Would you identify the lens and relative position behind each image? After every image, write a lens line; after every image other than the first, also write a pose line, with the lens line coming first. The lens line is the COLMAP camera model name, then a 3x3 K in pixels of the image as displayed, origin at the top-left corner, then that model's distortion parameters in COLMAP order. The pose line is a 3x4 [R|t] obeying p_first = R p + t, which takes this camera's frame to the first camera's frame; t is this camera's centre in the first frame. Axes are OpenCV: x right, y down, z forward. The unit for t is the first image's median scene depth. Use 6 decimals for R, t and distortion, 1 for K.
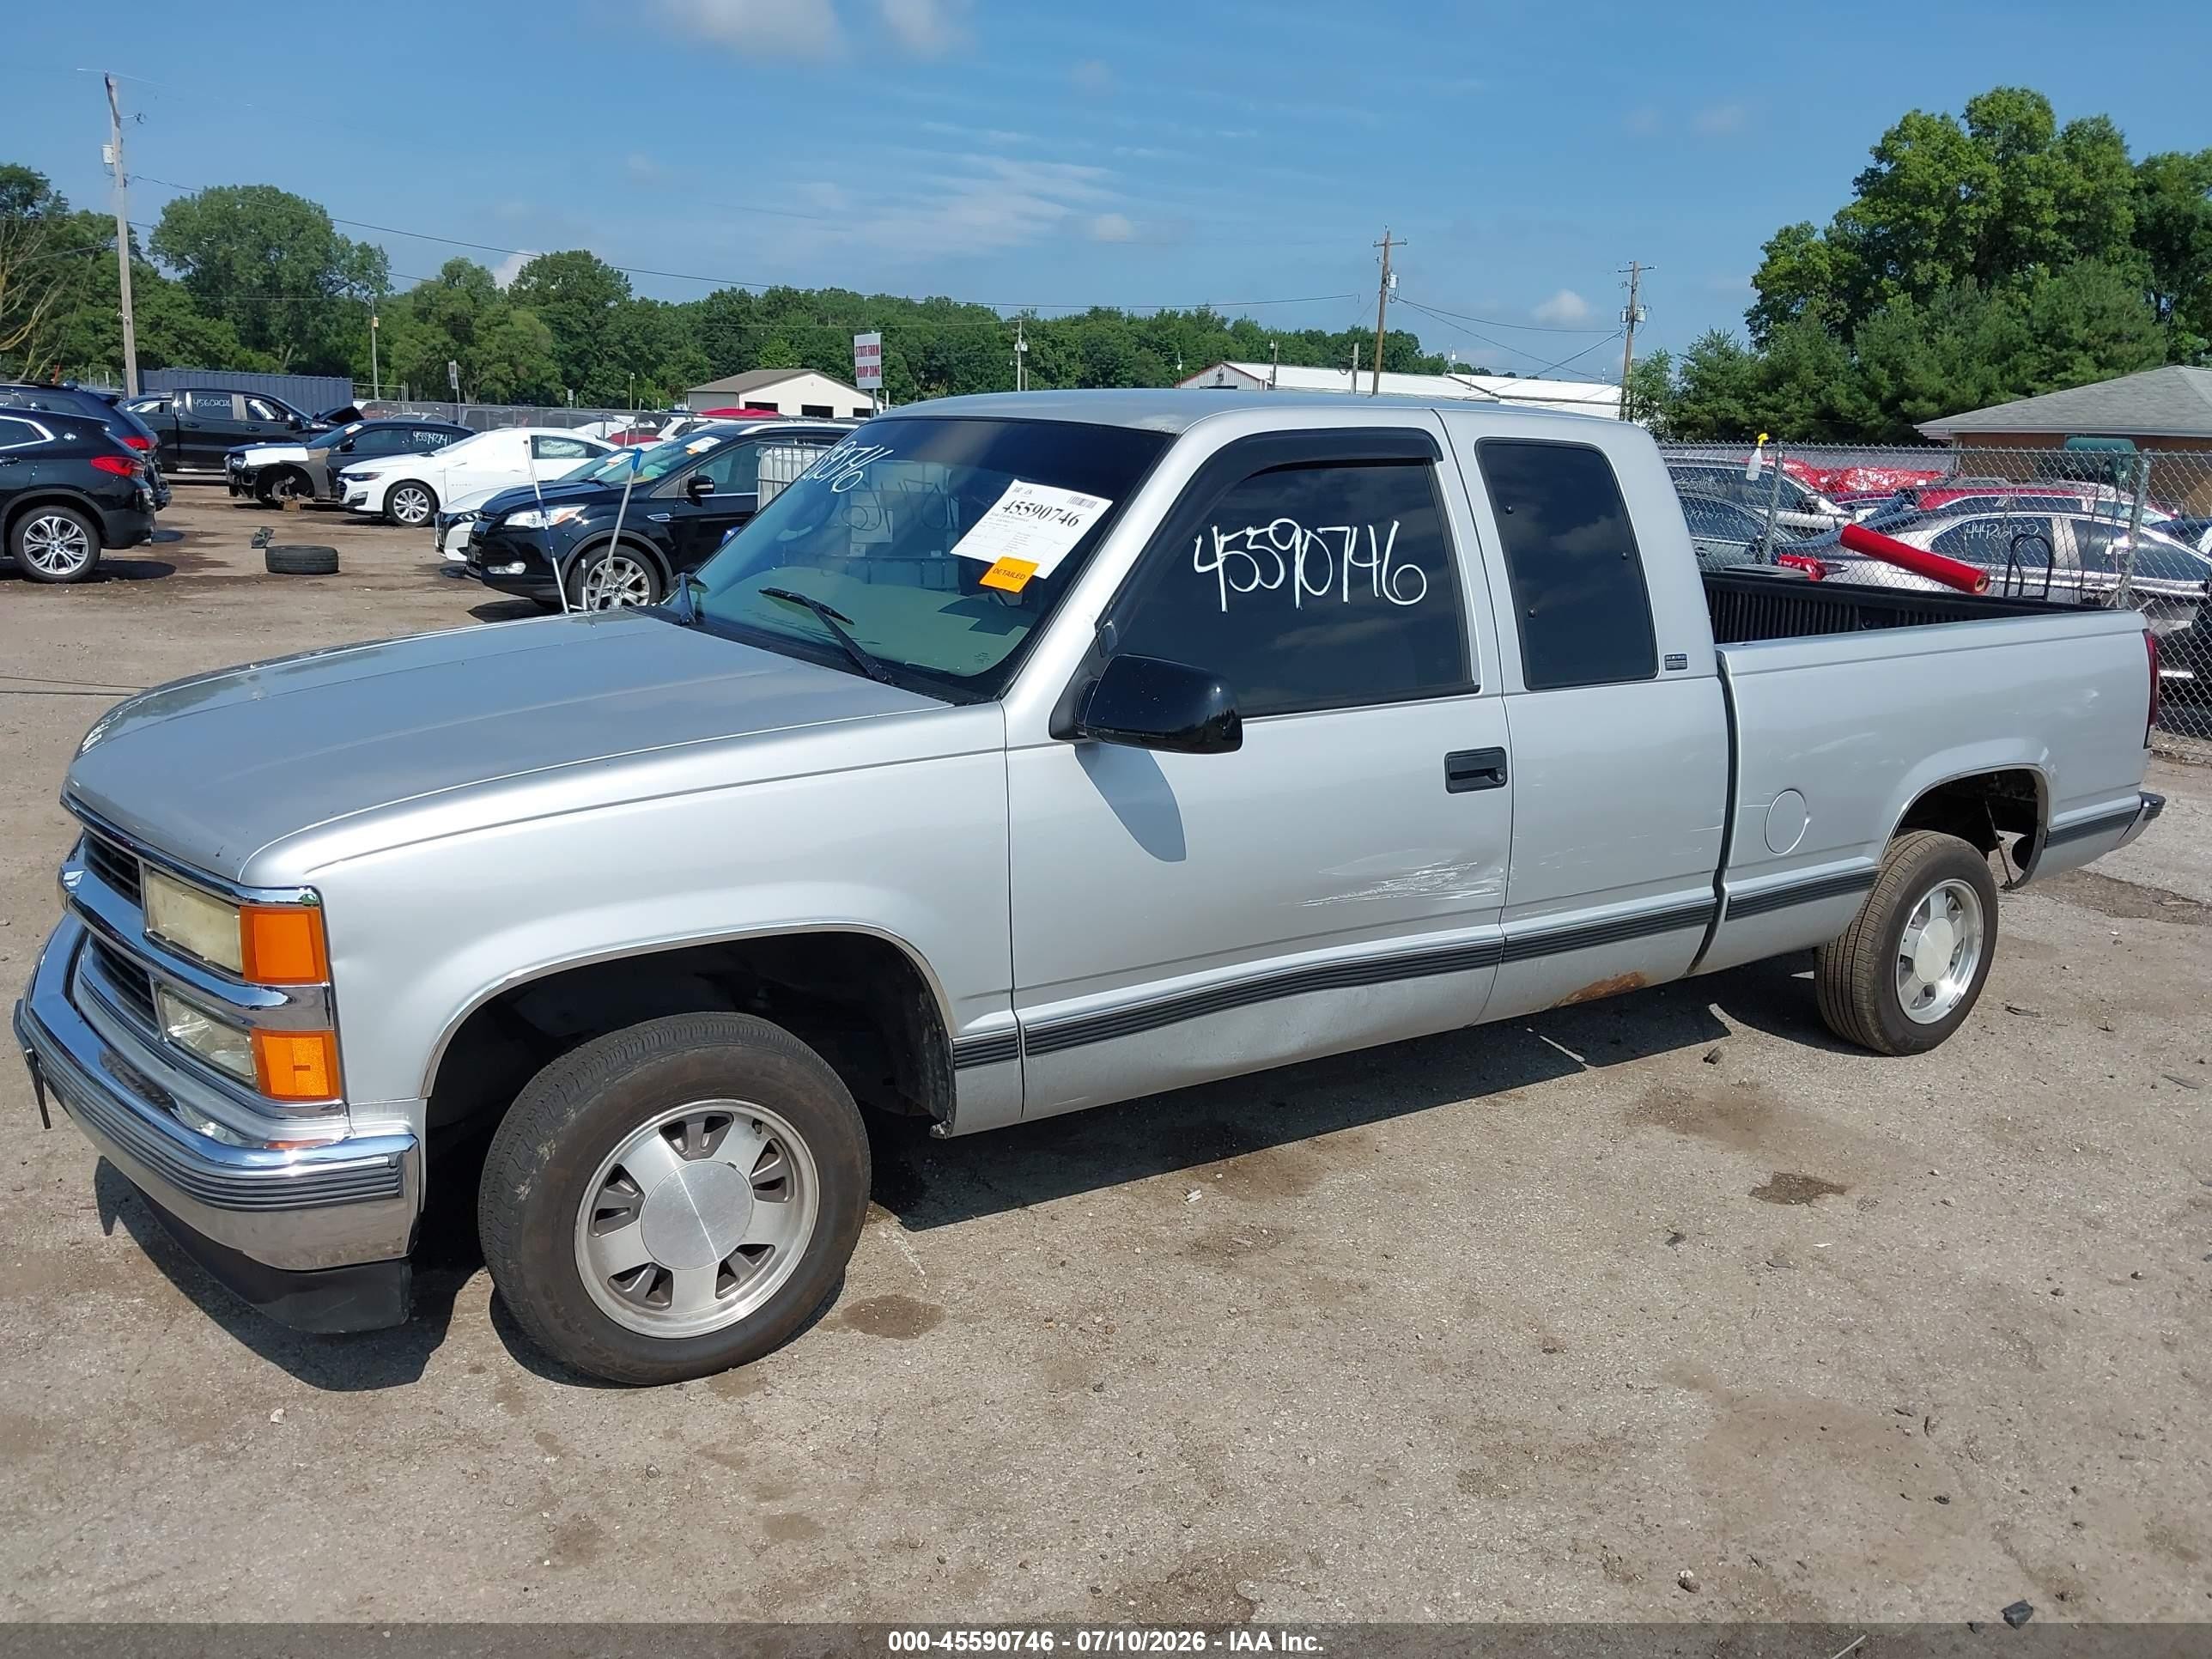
lens RADIAL K [[1762.7, 0, 1110.0], [0, 1762.7, 824.7], [0, 0, 1]] dist [0.020993, -0.034458]
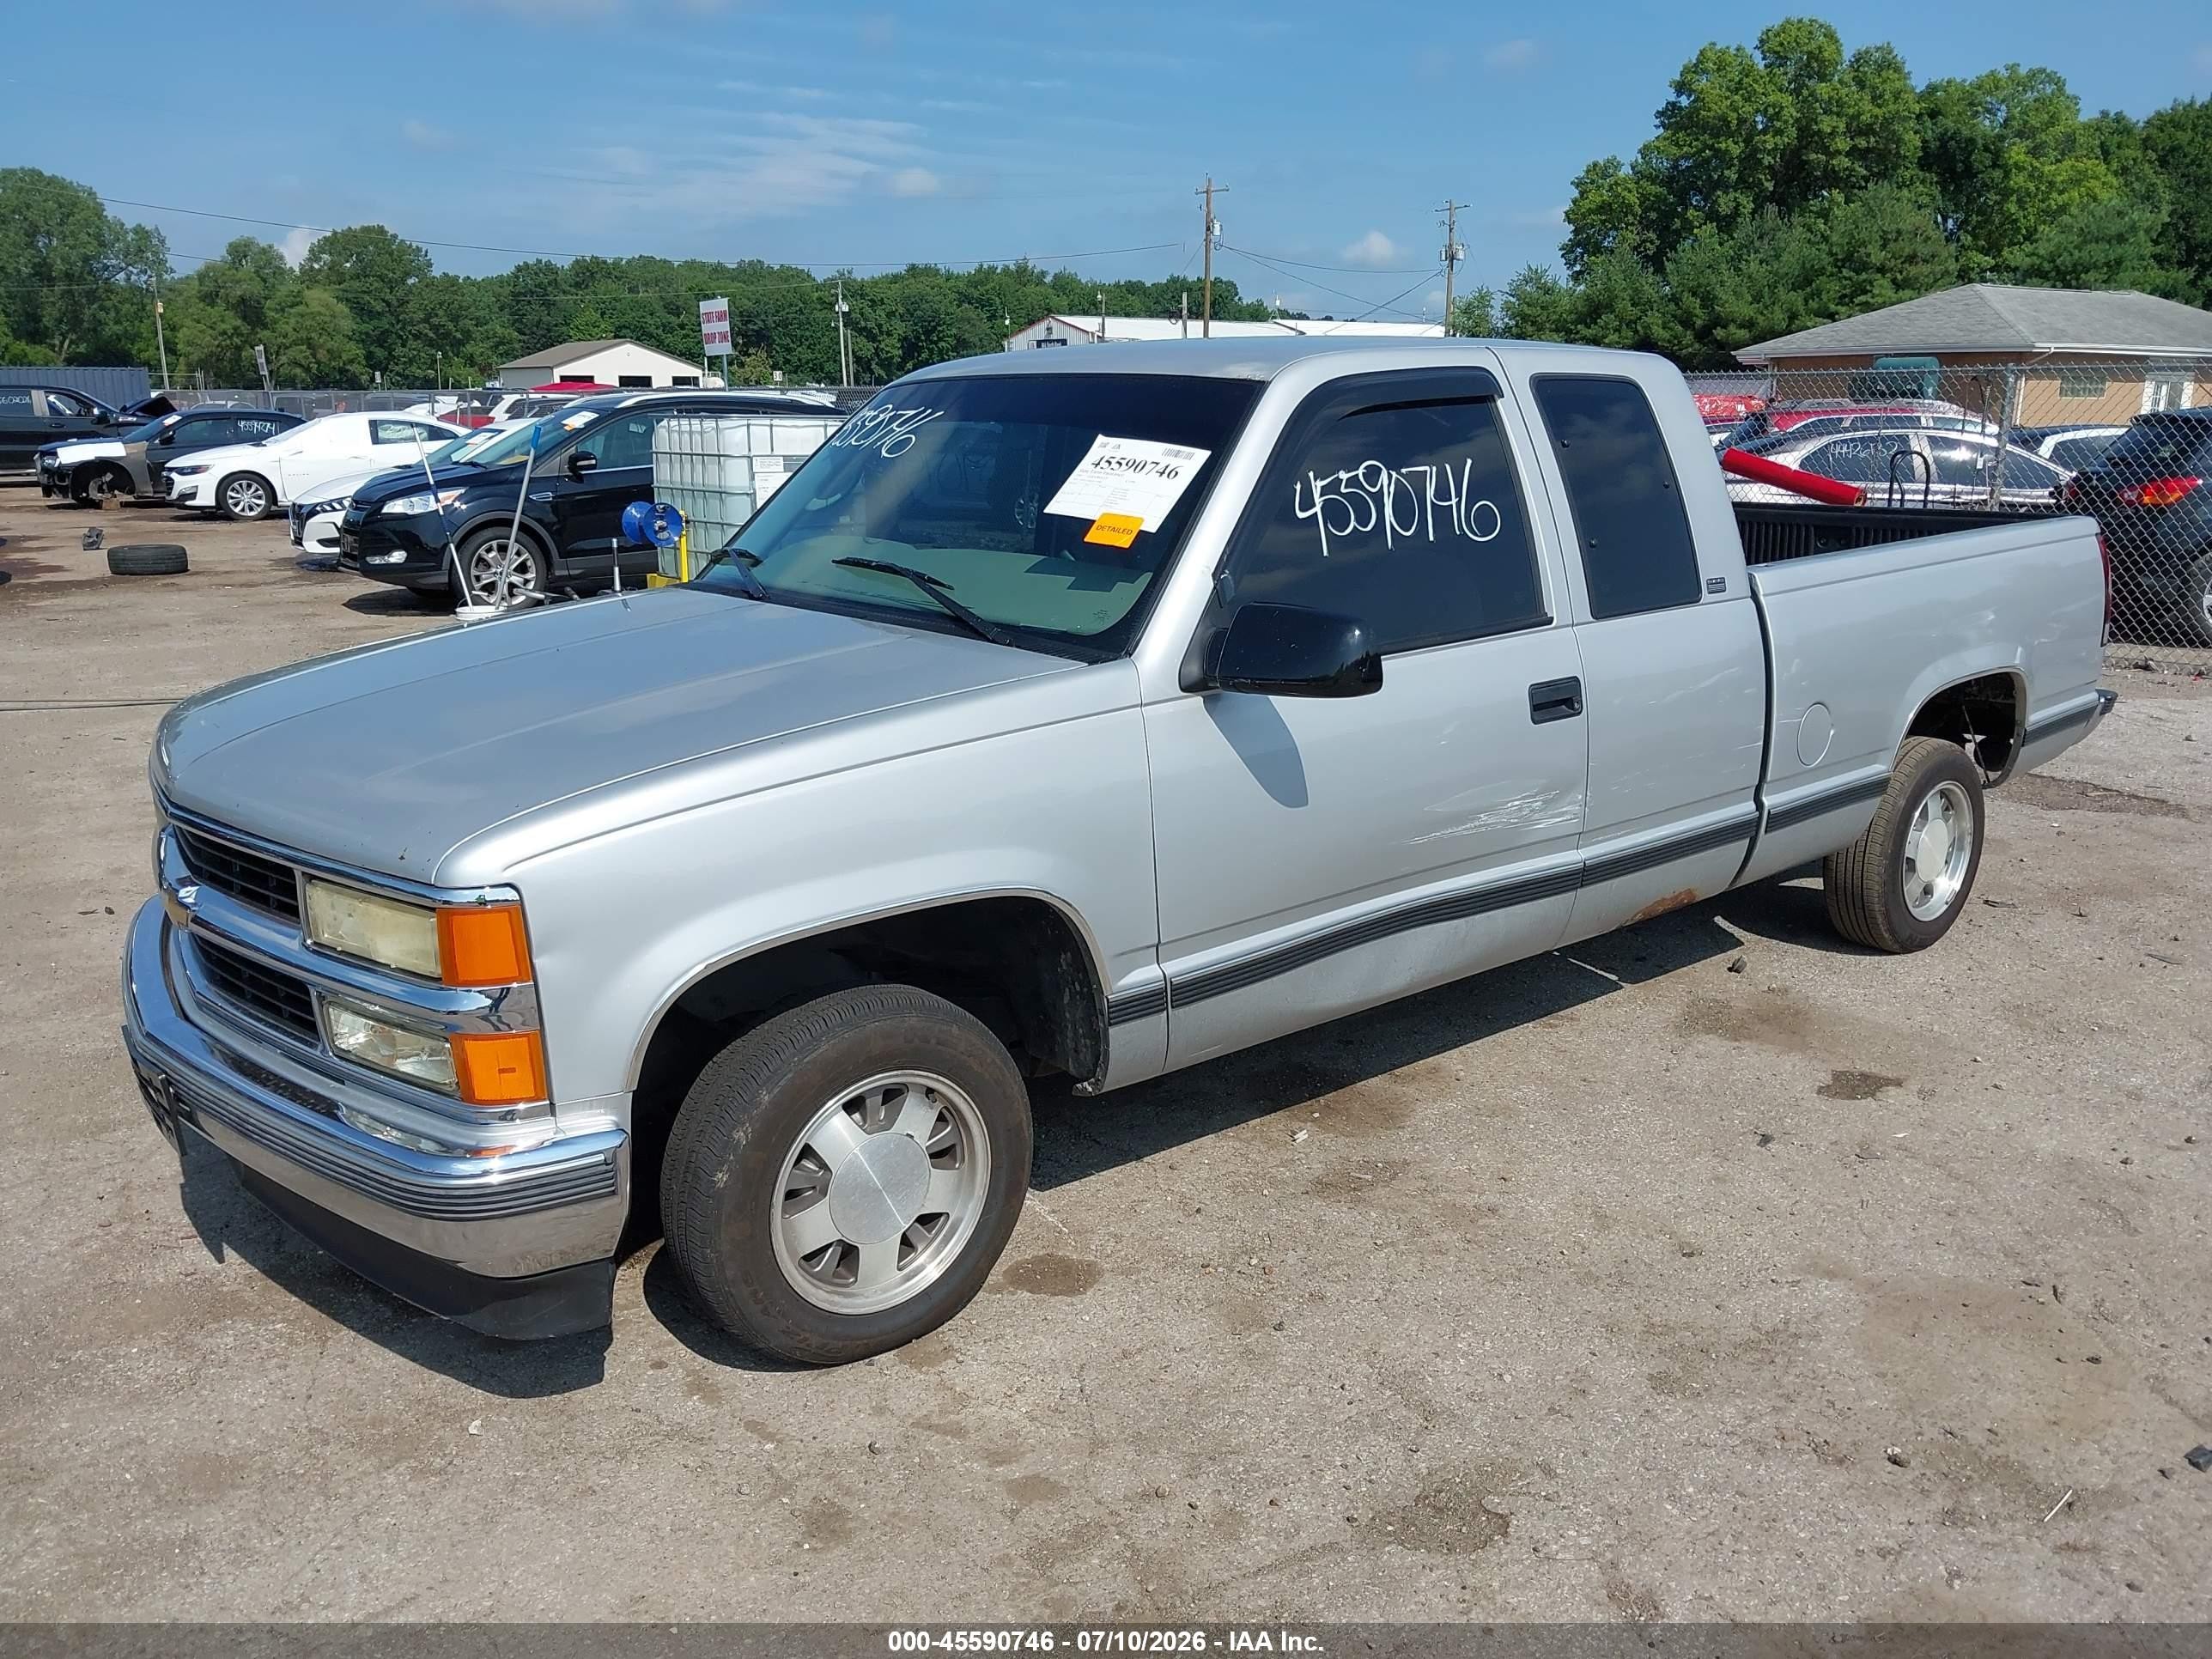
lens RADIAL K [[1762.7, 0, 1112.4], [0, 1762.7, 824.4], [0, 0, 1]] dist [0.020993, -0.034458]
pose [[0.994242, -0.063108, 0.086599, -0.133206], [0.061058, 0.997792, 0.026127, -0.001414], [-0.088056, -0.020689, 0.995901, 0.003086]]
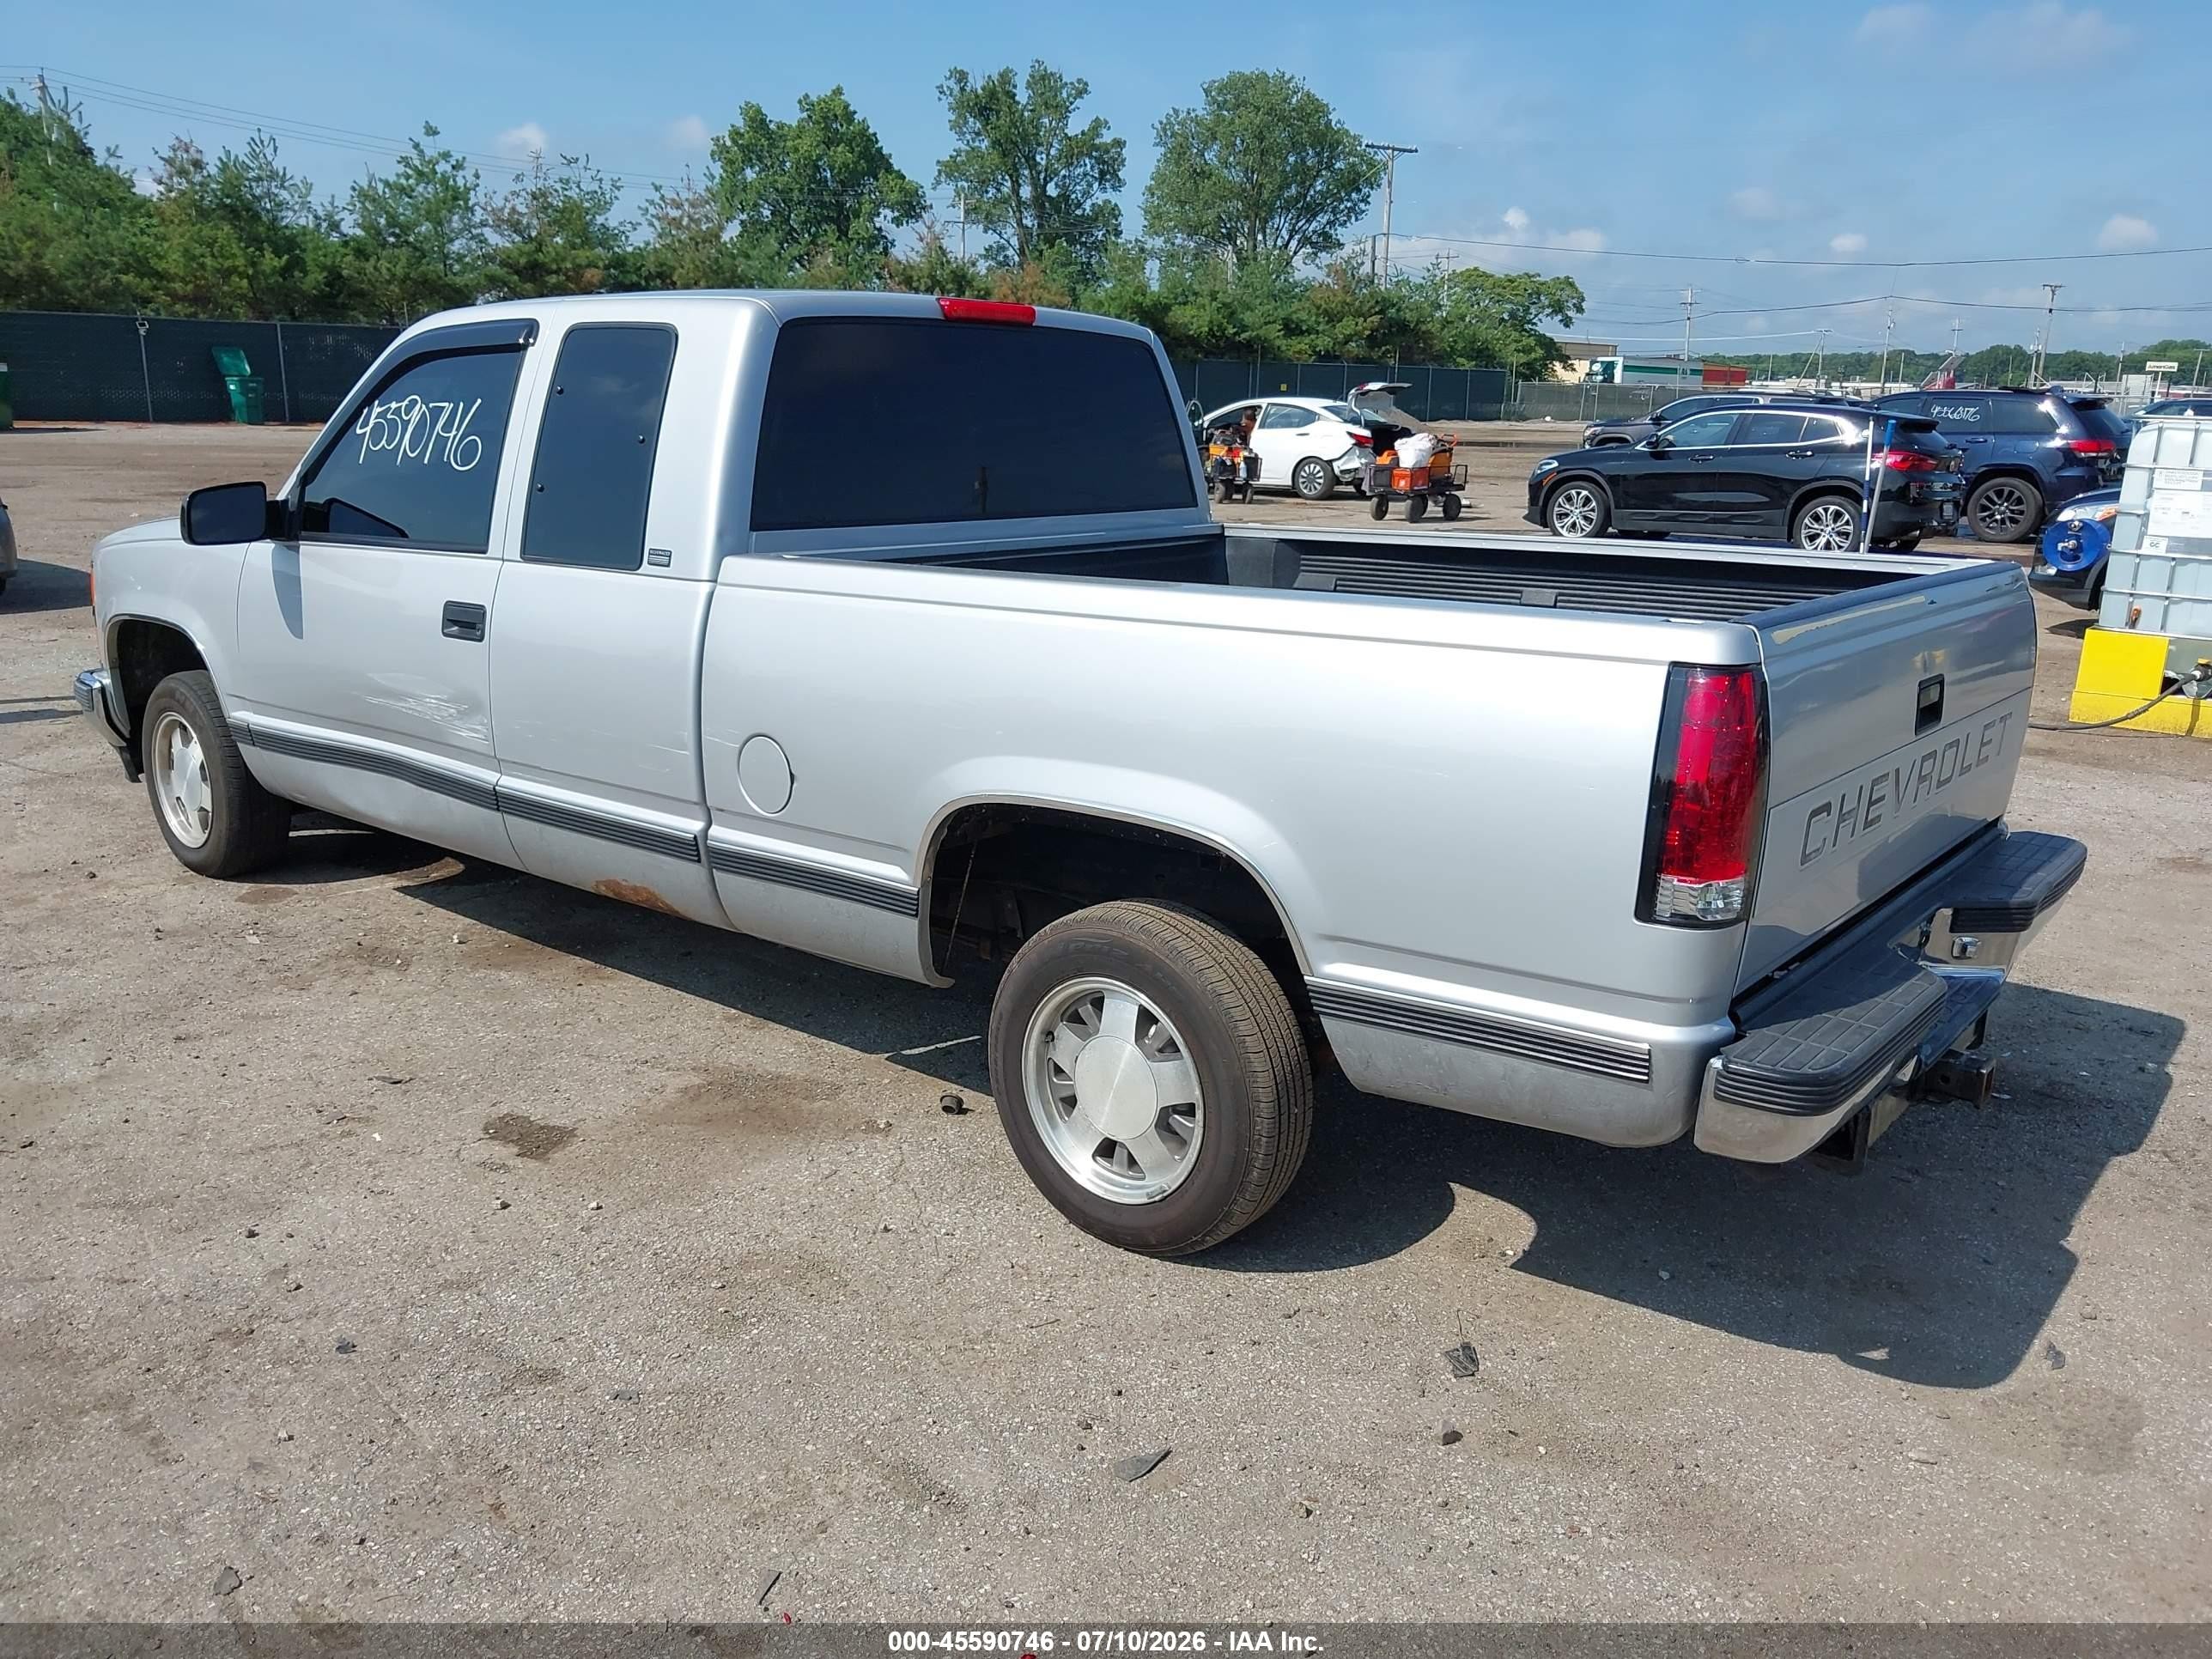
lens RADIAL K [[1762.7, 0, 1089.4], [0, 1762.7, 842.4], [0, 0, 1]] dist [0.020993, -0.034458]
pose [[0.285408, 0.203607, -0.936529, 1.324193], [-0.211639, 0.966440, 0.145612, -0.134933], [0.934747, 0.156648, 0.318921, 0.981713]]
